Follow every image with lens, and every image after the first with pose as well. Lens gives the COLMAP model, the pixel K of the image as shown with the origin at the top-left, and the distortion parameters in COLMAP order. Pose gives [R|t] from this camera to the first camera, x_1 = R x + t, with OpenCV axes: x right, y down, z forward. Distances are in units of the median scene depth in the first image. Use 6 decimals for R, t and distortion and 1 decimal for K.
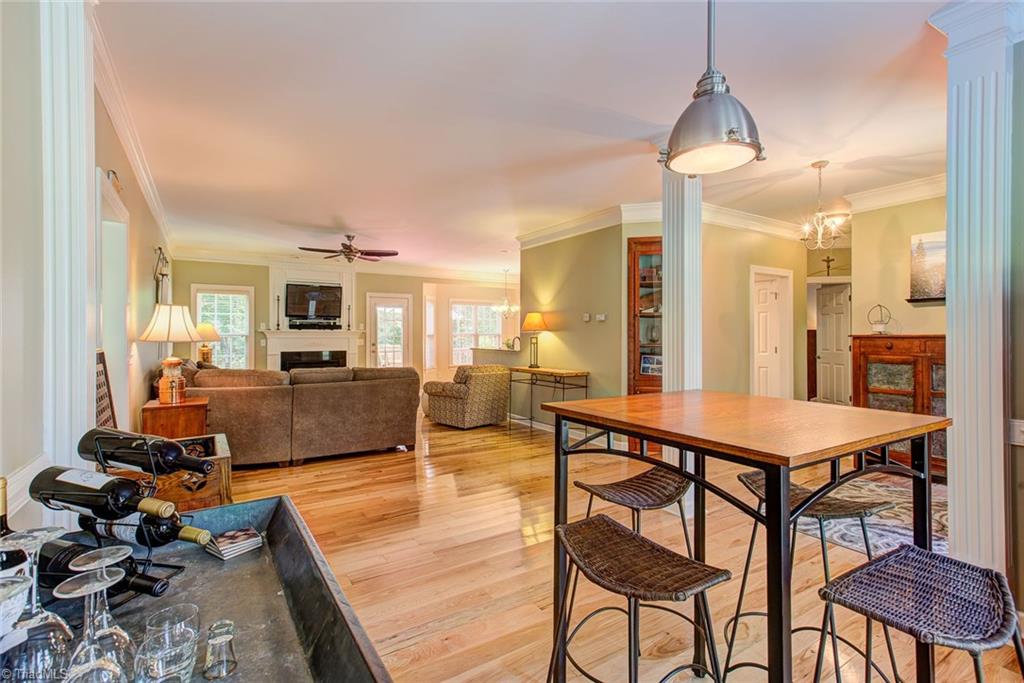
lens RADIAL K [[473.6, 0, 501.6], [0, 473.6, 334.9], [0, 0, 1]] dist [0.018946, 0.000019]
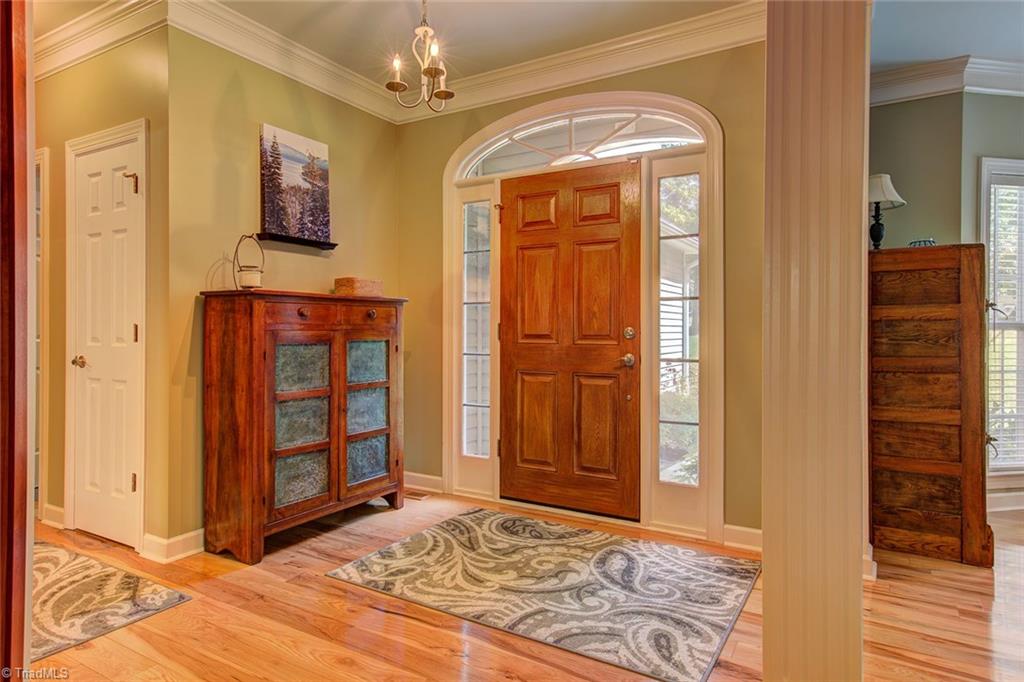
lens RADIAL K [[600.8, 0, 511.1], [0, 600.8, 330.0], [0, 0, 1]] dist [0.003785, 0.023090]
pose [[-0.458905, -0.000335, 0.888485, 0.039840], [-0.003468, 0.999993, -0.001414, 0.021193], [-0.888479, -0.003730, -0.458903, 0.546492]]
